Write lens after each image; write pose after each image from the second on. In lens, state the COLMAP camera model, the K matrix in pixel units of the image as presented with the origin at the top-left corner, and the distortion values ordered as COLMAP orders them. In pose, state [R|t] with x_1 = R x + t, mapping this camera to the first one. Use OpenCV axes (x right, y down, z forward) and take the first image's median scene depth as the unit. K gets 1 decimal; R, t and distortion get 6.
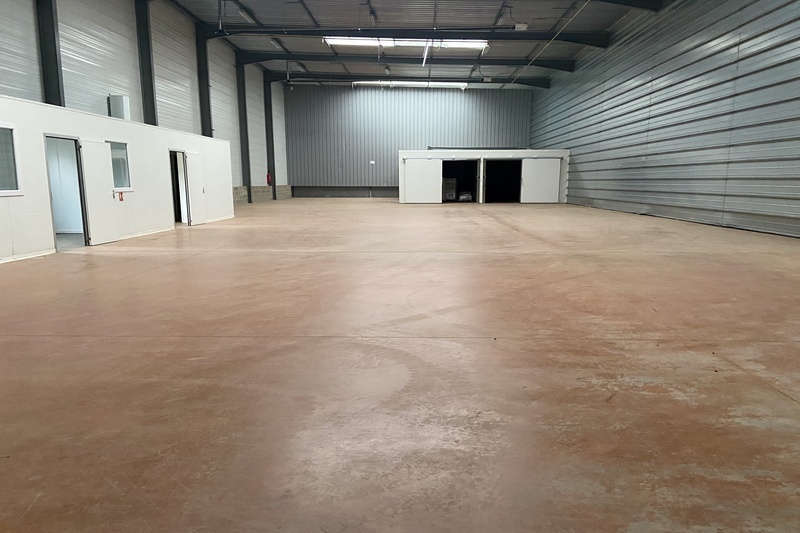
lens RADIAL K [[573.9, 0, 400.0], [0, 573.9, 266.5], [0, 0, 1]] dist [0.003207, 0.000262]
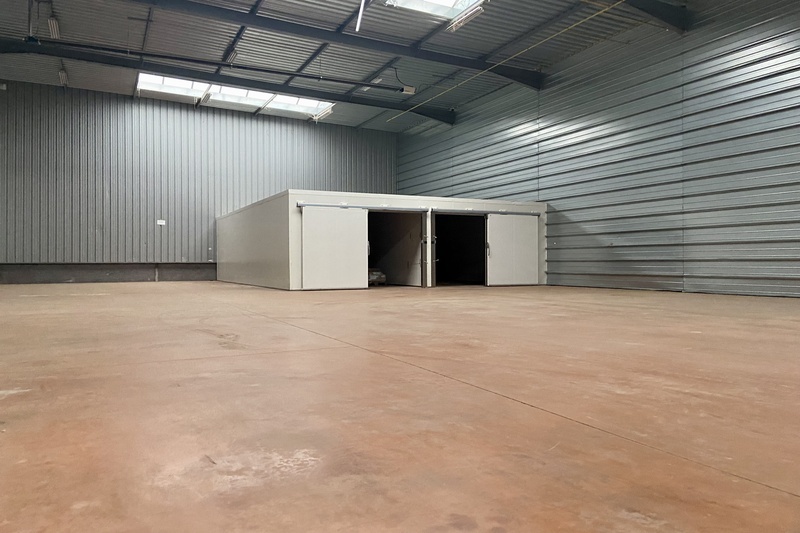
lens RADIAL K [[573.9, 0, 400.0], [0, 573.9, 266.5], [0, 0, 1]] dist [0.003207, 0.000262]
pose [[0.881268, -0.005056, 0.472589, -0.156417], [0.071707, 0.989797, -0.123128, -0.062830], [-0.467144, 0.142397, 0.872639, 0.515113]]
